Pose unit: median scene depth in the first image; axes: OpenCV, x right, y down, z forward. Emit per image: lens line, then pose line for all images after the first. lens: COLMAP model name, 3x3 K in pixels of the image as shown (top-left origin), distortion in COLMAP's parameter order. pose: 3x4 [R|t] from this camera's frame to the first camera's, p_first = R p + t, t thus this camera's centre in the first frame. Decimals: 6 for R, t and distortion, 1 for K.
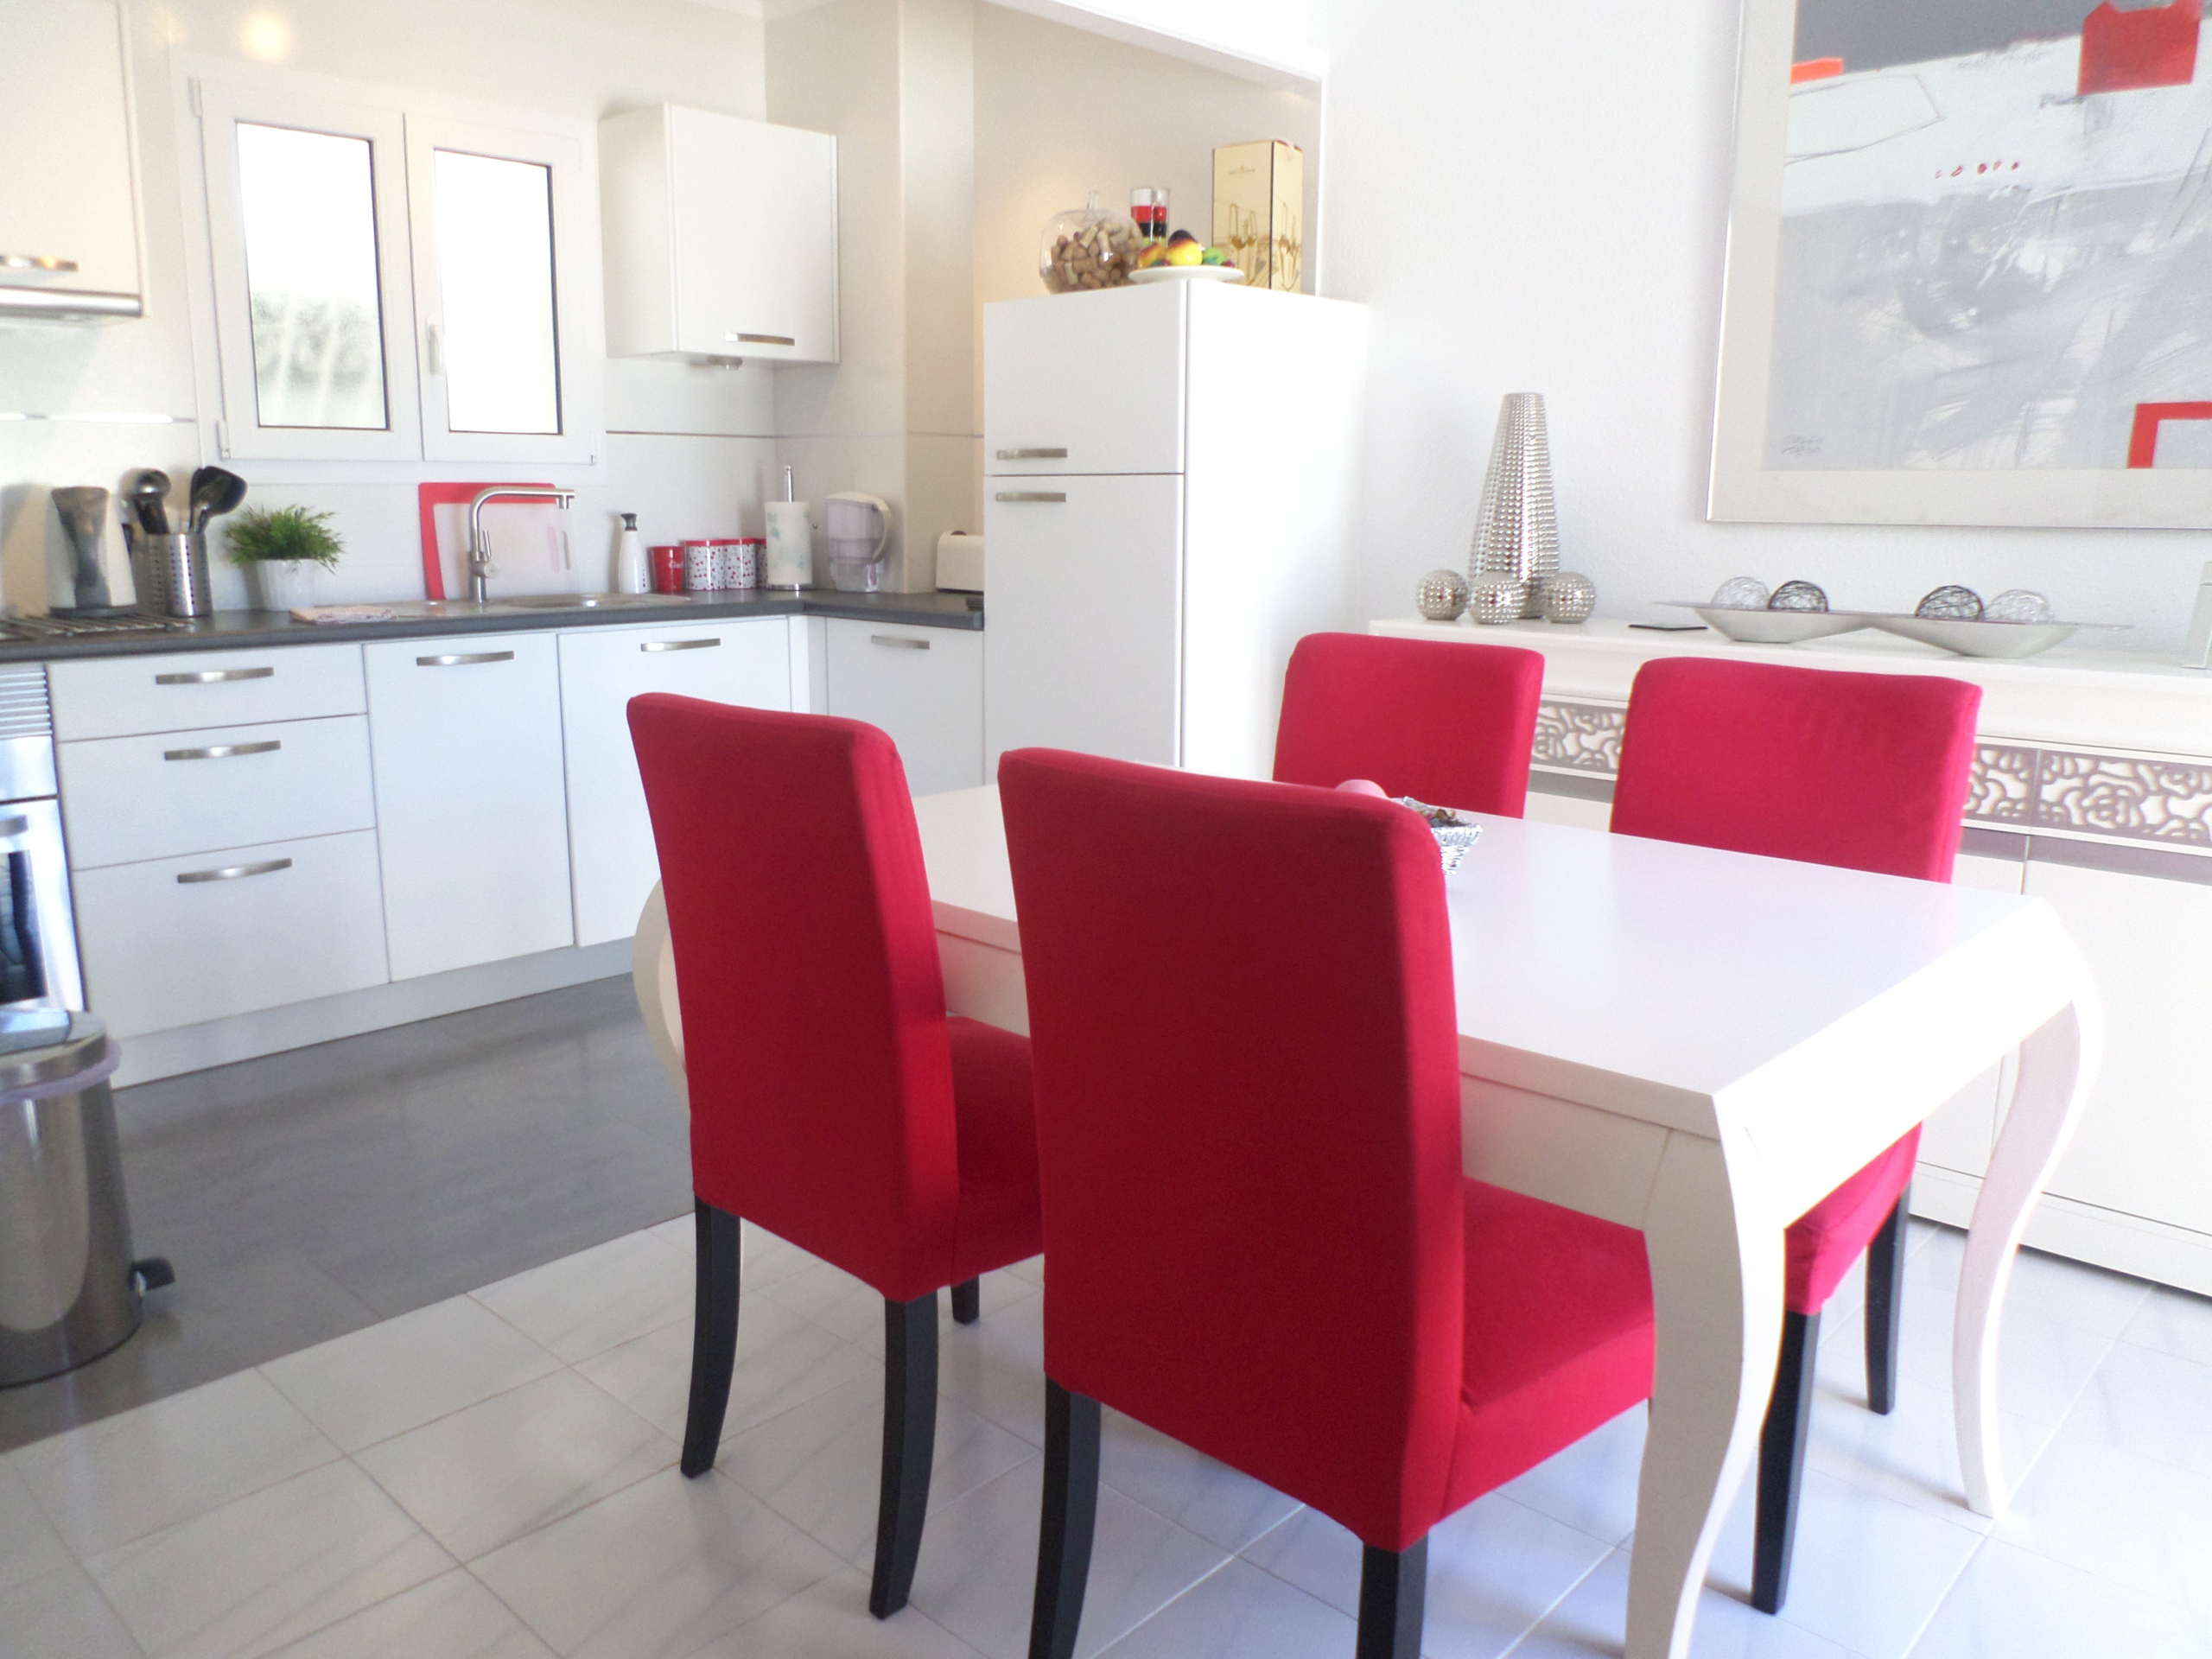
lens RADIAL K [[1670.7, 0, 1096.6], [0, 1670.7, 835.7], [0, 0, 1]] dist [-0.037427, 0.007298]
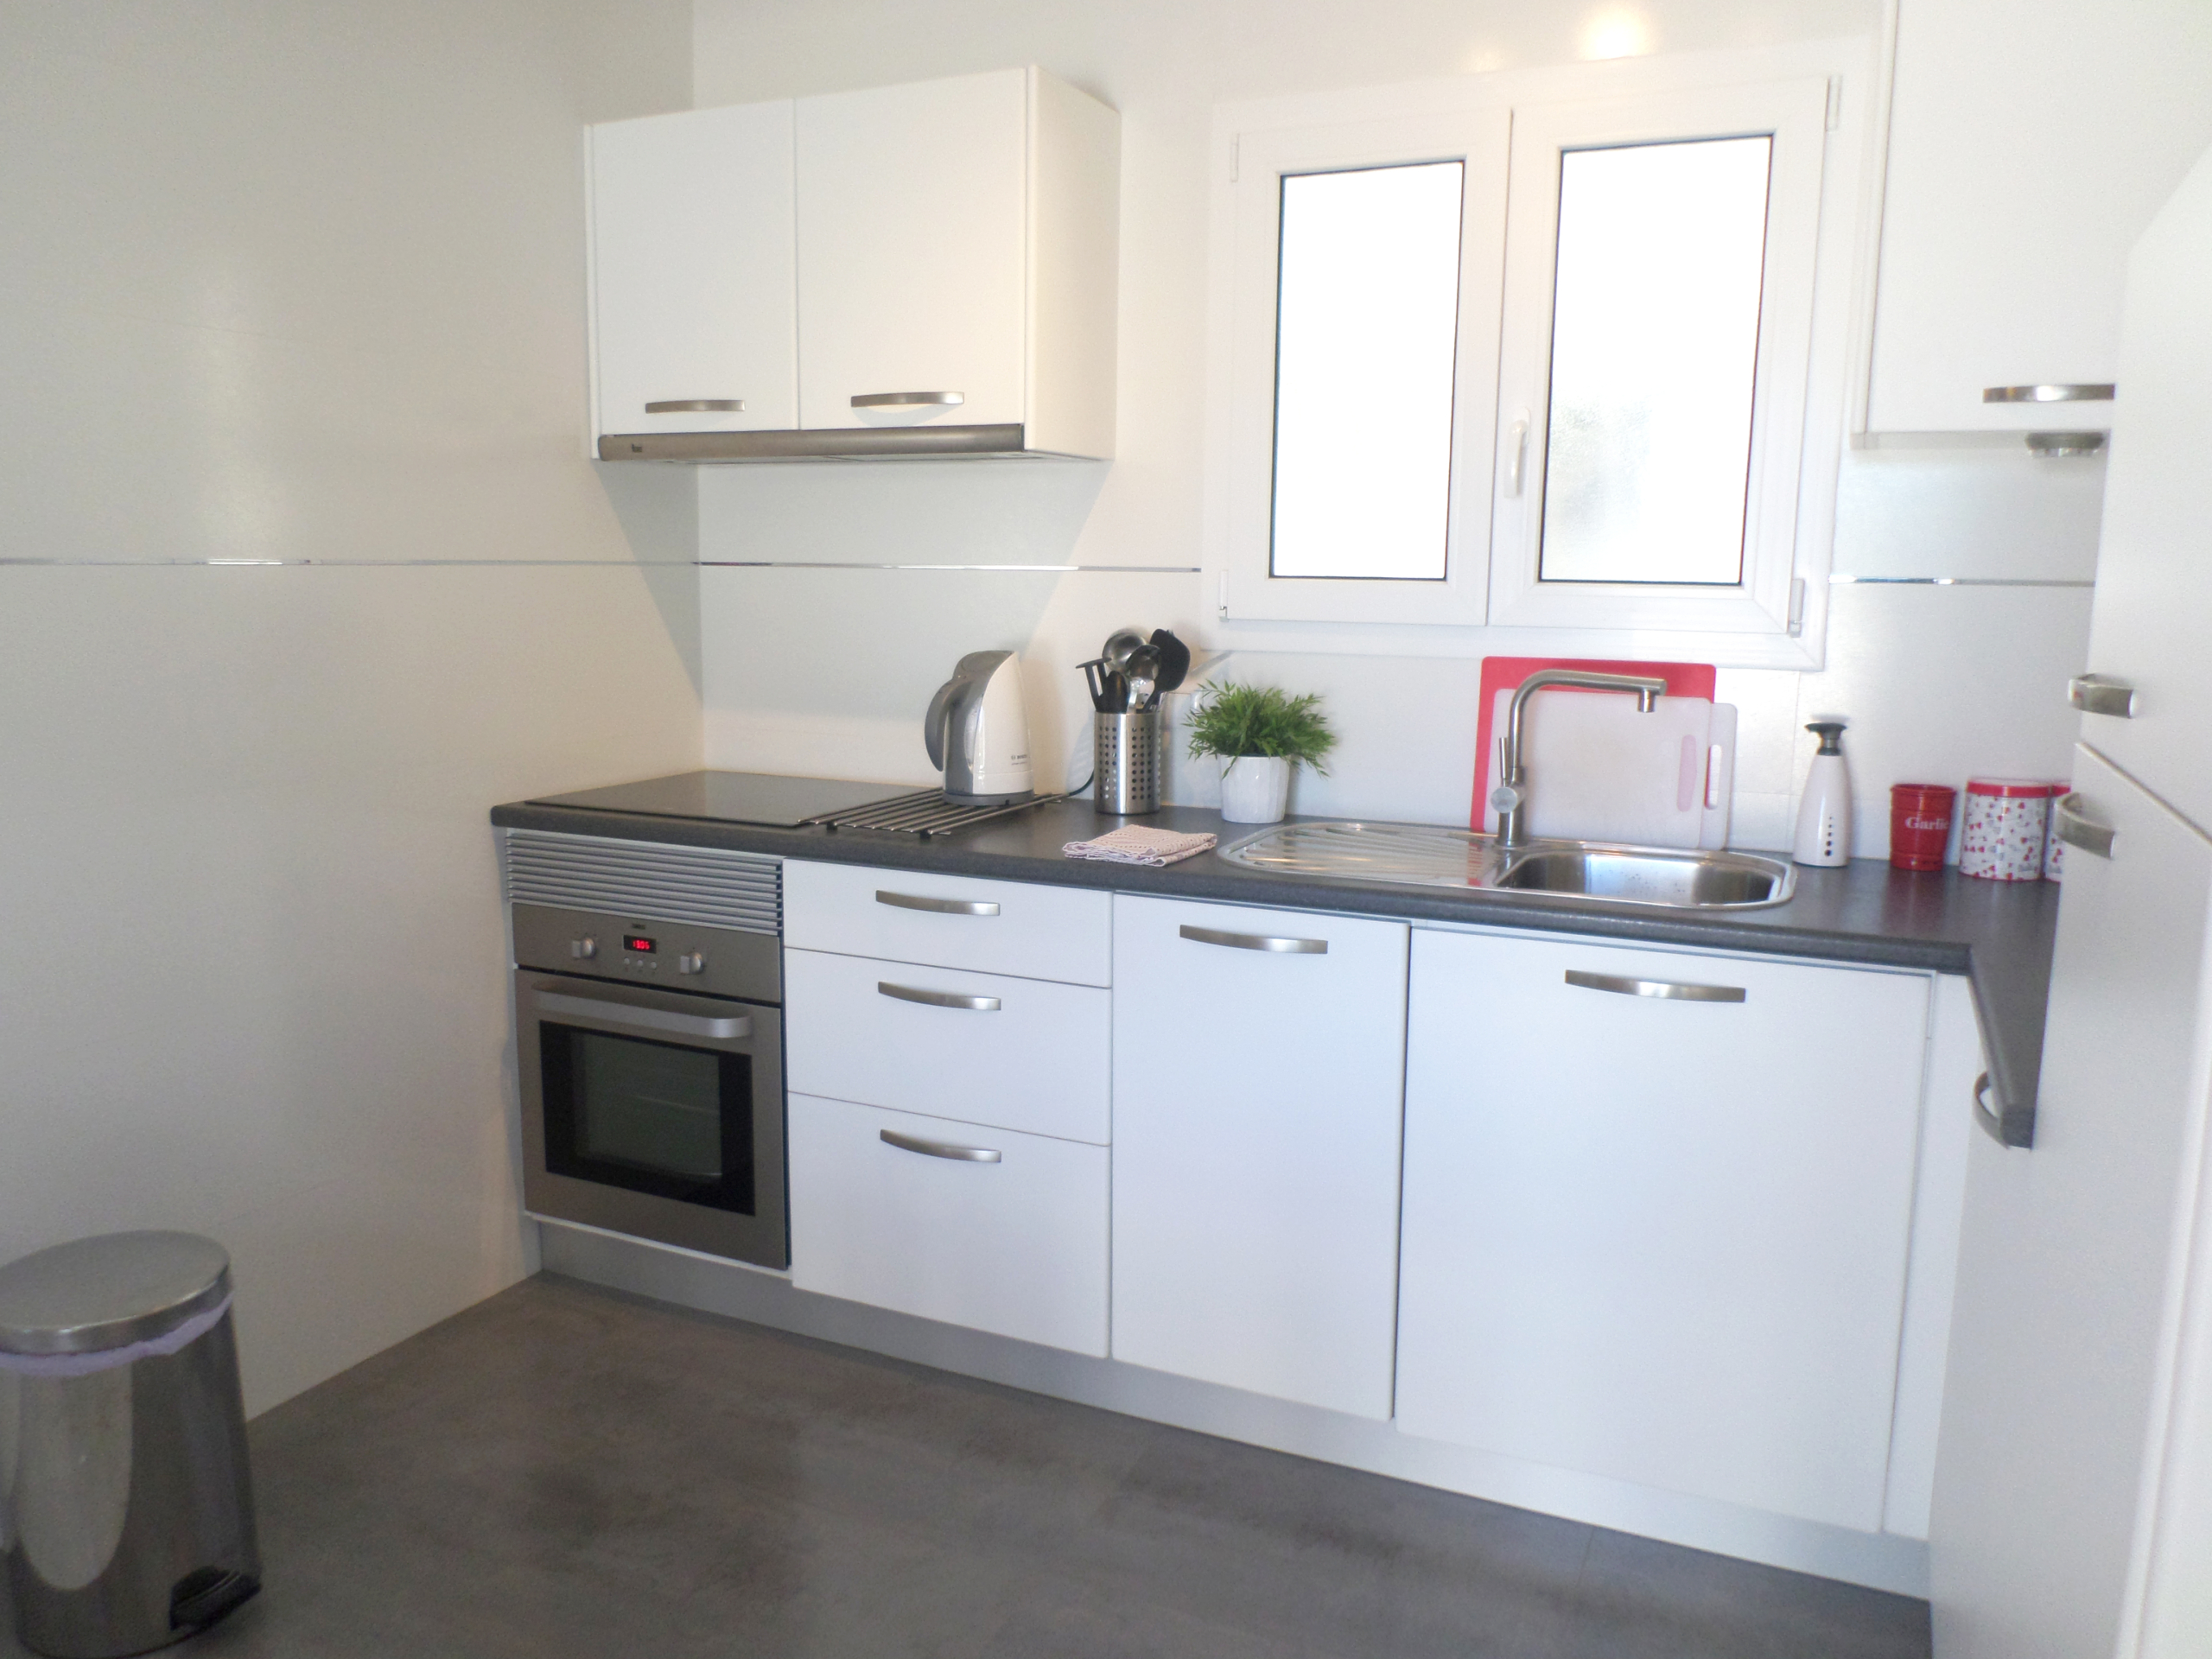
lens RADIAL K [[1670.7, 0, 1106.5], [0, 1670.7, 828.5], [0, 0, 1]] dist [-0.037427, 0.007298]
pose [[0.325366, 0.142563, -0.934780, 0.199584], [-0.200604, 0.976474, 0.079098, -0.183350], [0.924064, 0.161785, 0.346310, 0.694609]]
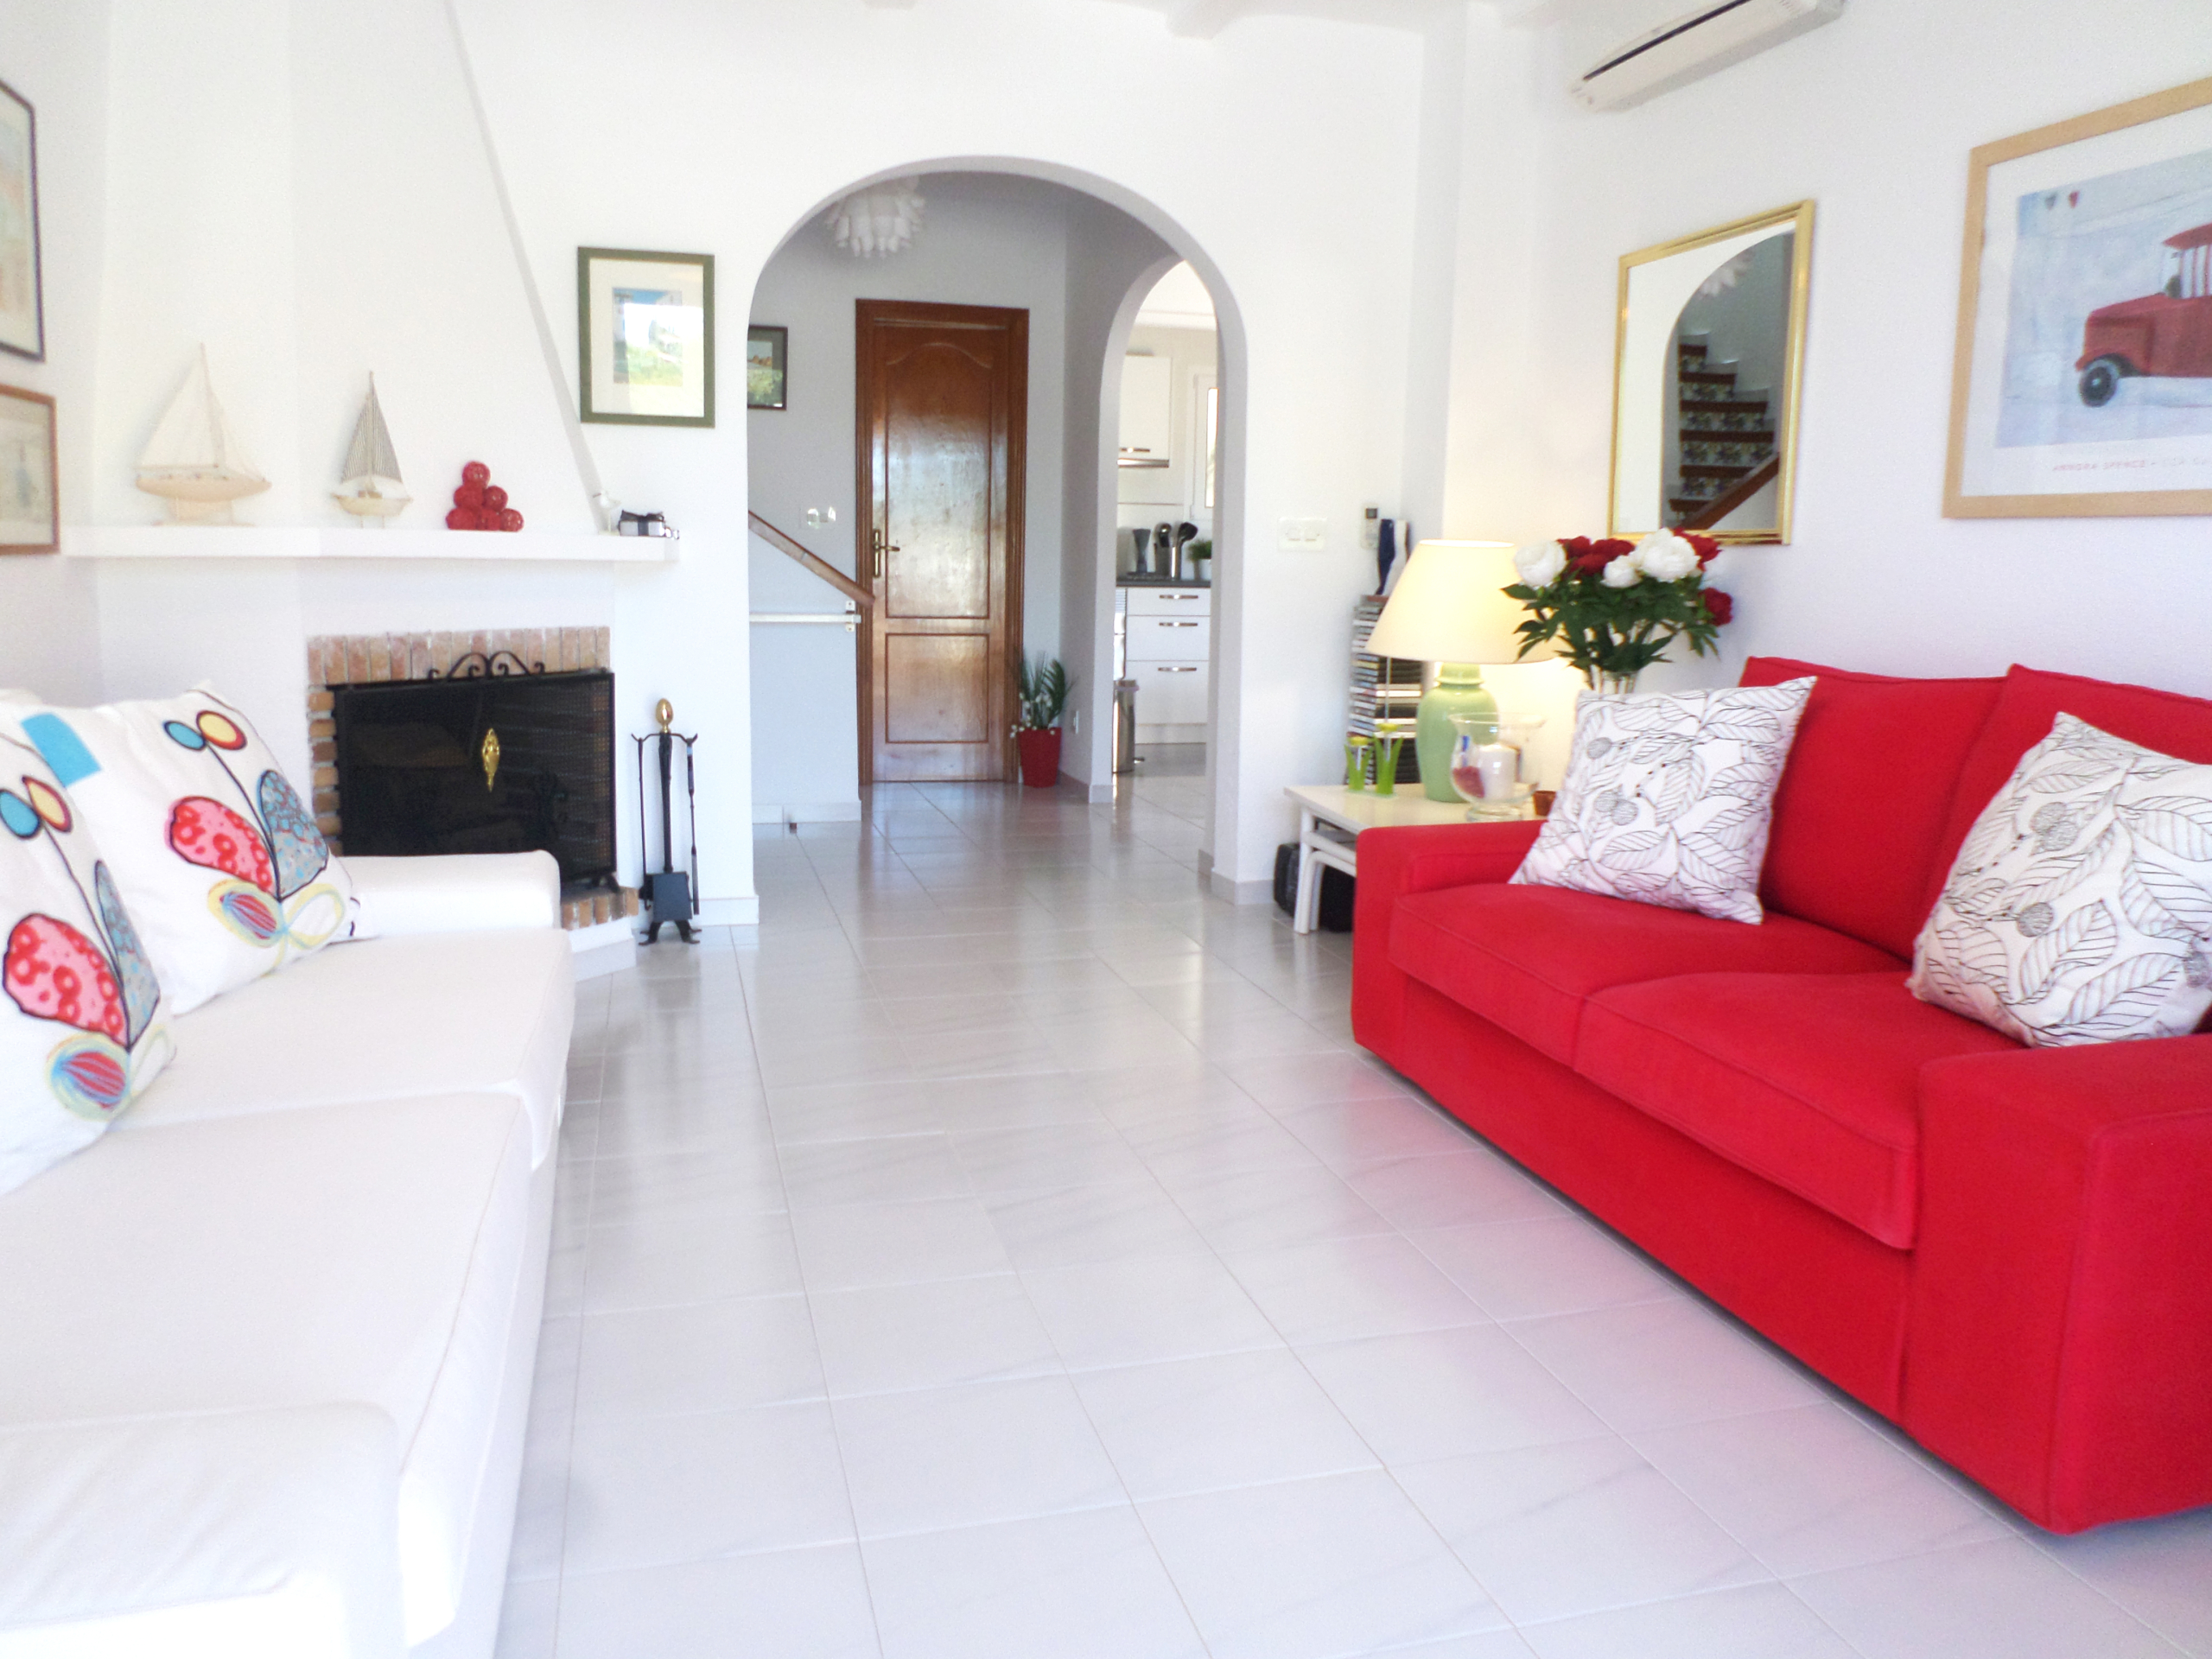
lens RADIAL K [[1670.7, 0, 1103.0], [0, 1670.7, 826.7], [0, 0, 1]] dist [-0.037427, 0.007298]
pose [[0.854922, 0.093898, -0.510188, 0.722912], [-0.115237, 0.993285, -0.010292, 0.289297], [0.505796, 0.067592, 0.860001, -1.269910]]
